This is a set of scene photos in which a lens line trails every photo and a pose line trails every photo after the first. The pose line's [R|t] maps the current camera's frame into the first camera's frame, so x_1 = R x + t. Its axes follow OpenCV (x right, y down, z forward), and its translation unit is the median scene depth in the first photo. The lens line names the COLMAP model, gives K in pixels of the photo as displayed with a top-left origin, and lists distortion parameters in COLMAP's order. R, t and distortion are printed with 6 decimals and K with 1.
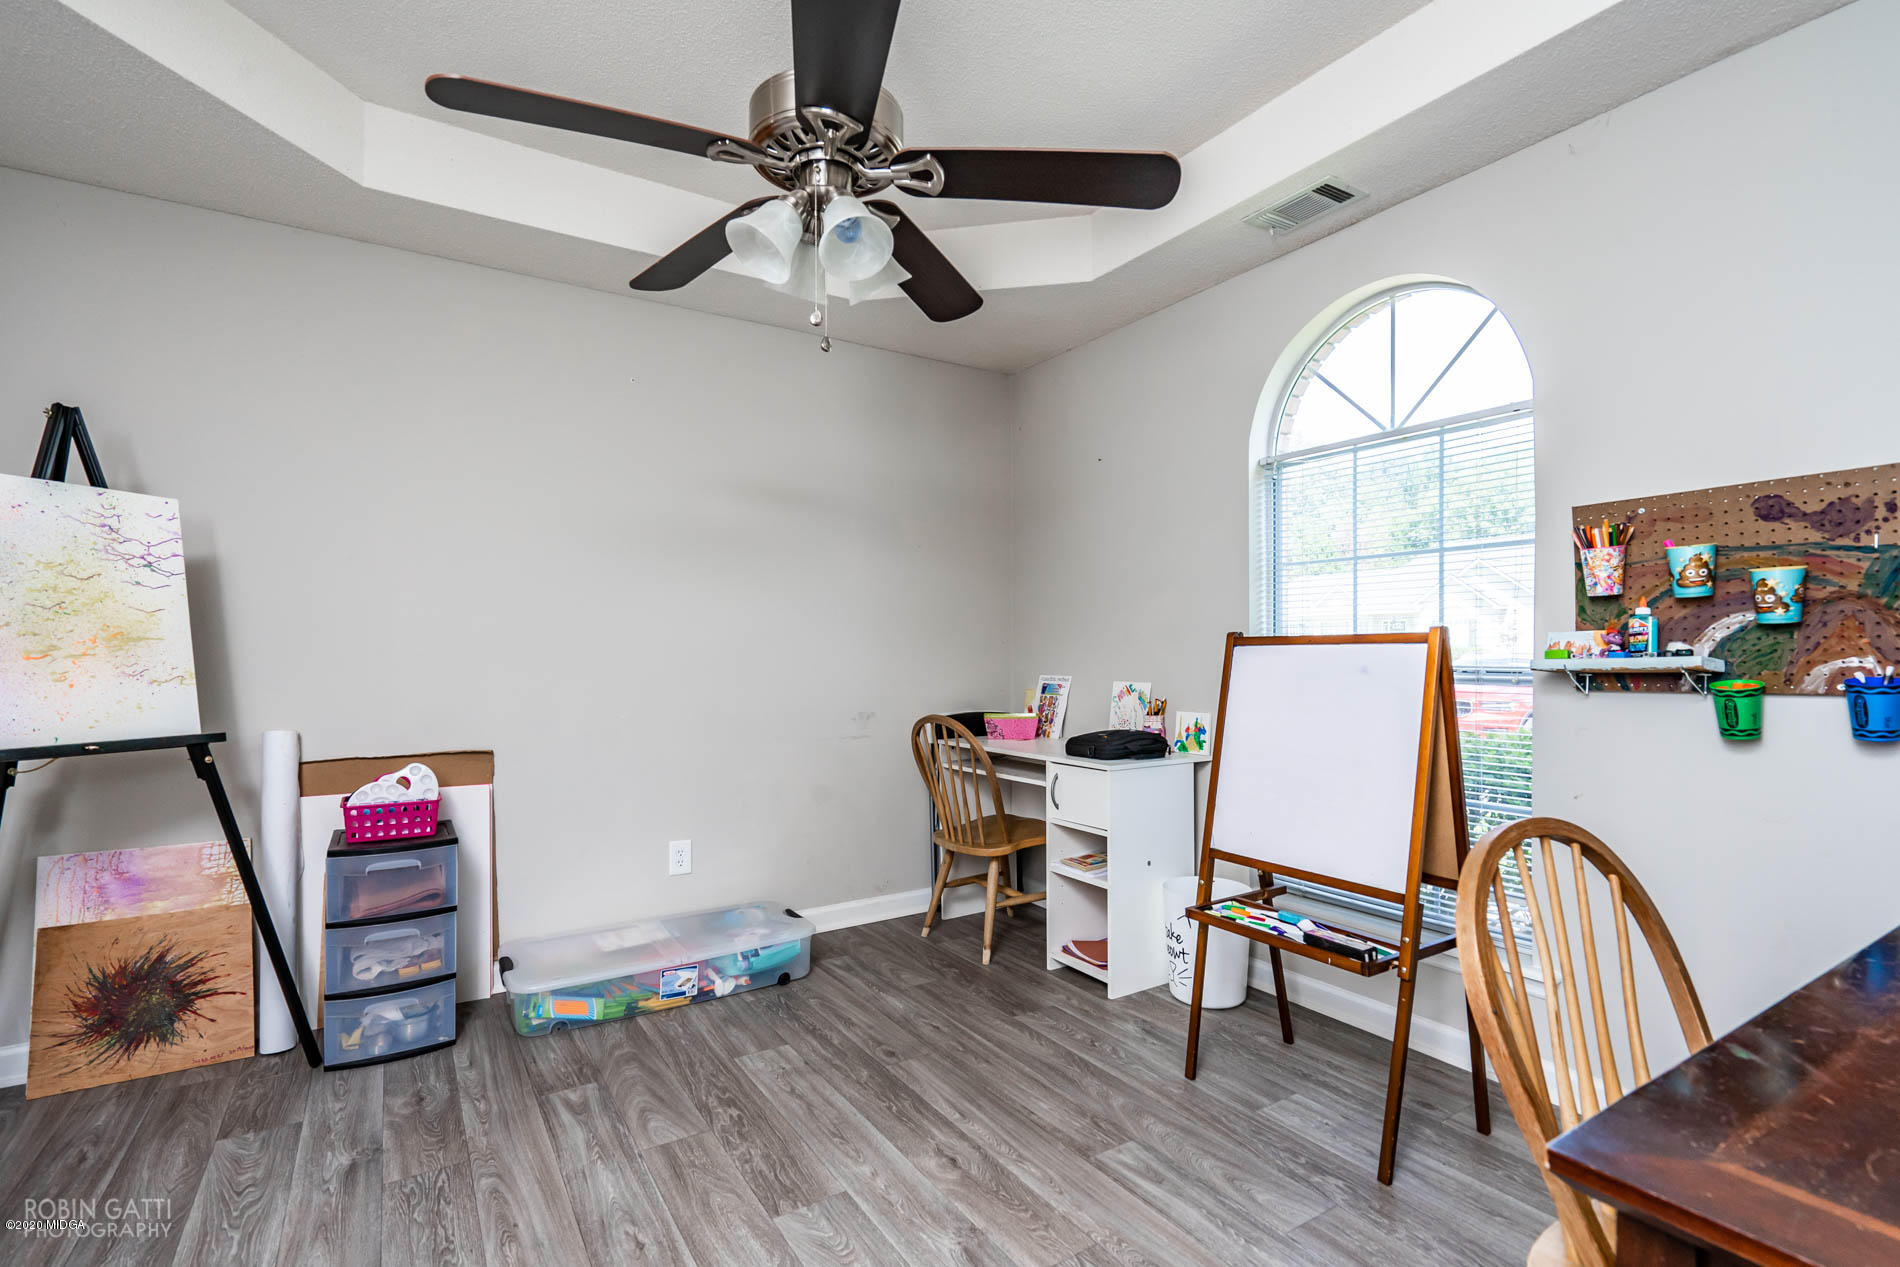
lens RADIAL K [[869.5, 0, 913.3], [0, 869.5, 659.0], [0, 0, 1]] dist [-0.000871, 0.000240]
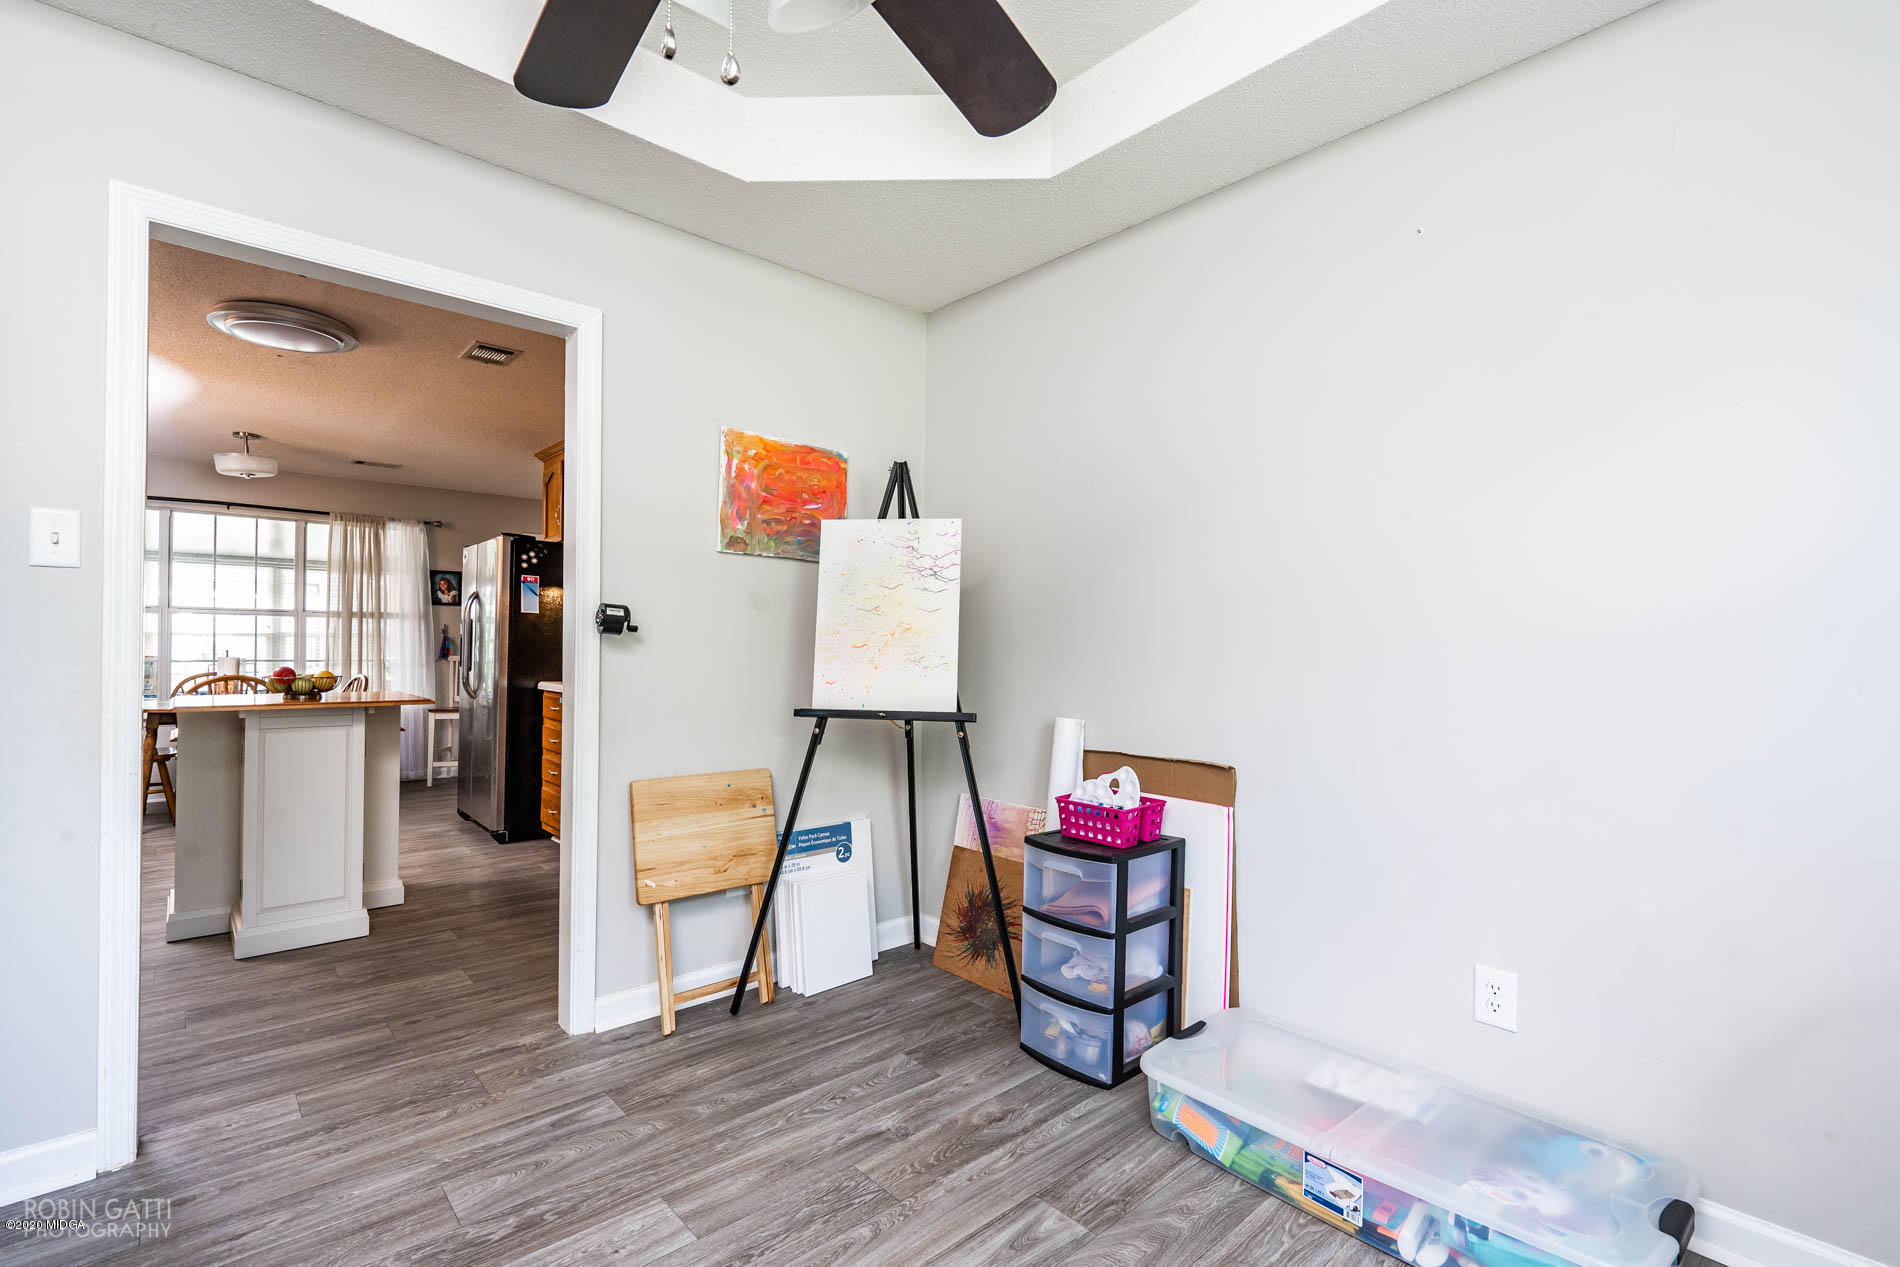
lens RADIAL K [[848.0, 0, 956.4], [0, 848.0, 642.5], [0, 0, 1]] dist [-0.010386, -0.000083]
pose [[0.195850, -0.000062, -0.980634, 0.303445], [-0.017548, 0.999840, -0.003568, -0.004903], [0.980477, 0.017907, 0.195817, 0.723034]]
